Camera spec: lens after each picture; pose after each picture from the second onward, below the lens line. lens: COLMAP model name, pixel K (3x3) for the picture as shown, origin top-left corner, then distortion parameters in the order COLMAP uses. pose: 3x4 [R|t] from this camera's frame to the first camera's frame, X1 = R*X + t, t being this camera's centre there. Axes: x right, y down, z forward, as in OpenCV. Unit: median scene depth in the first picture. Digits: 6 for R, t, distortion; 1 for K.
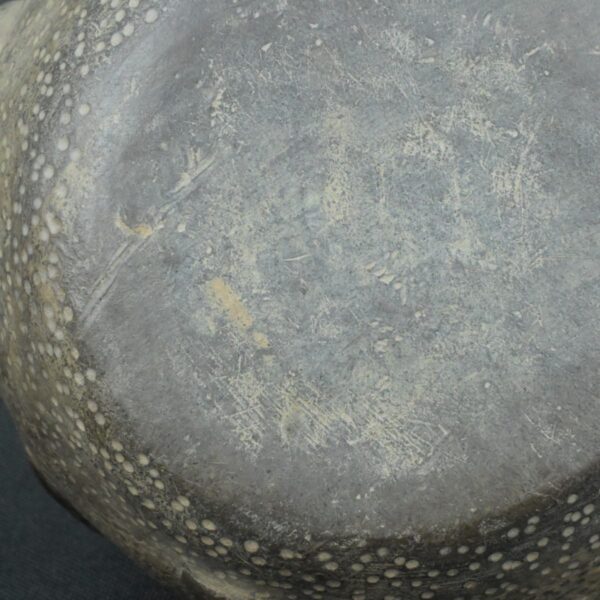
lens RADIAL K [[1920.2, 0, 300.5], [0, 1920.2, 298.9], [0, 0, 1]] dist [0.060613, 0.000000]
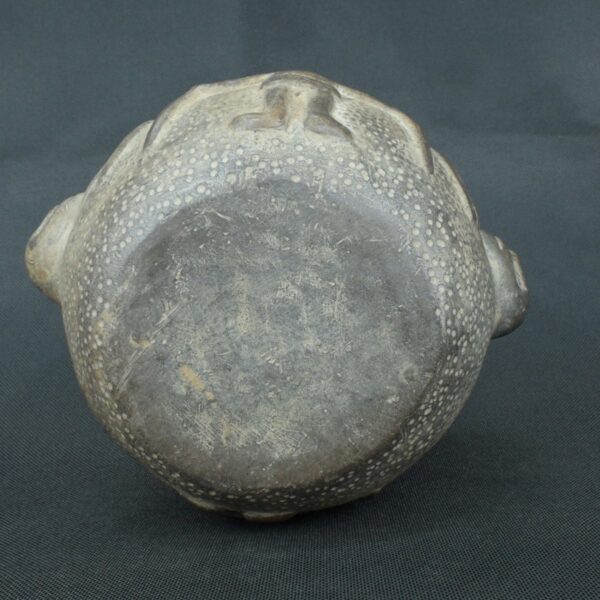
lens RADIAL K [[797.2, 0, 298.5], [0, 797.2, 302.3], [0, 0, 1]] dist [0.004808, 0.000000]
pose [[0.997605, -0.059487, 0.035284, 0.047018], [0.053309, 0.986362, 0.155716, -0.194259], [-0.044066, -0.153462, 0.987171, 0.206122]]
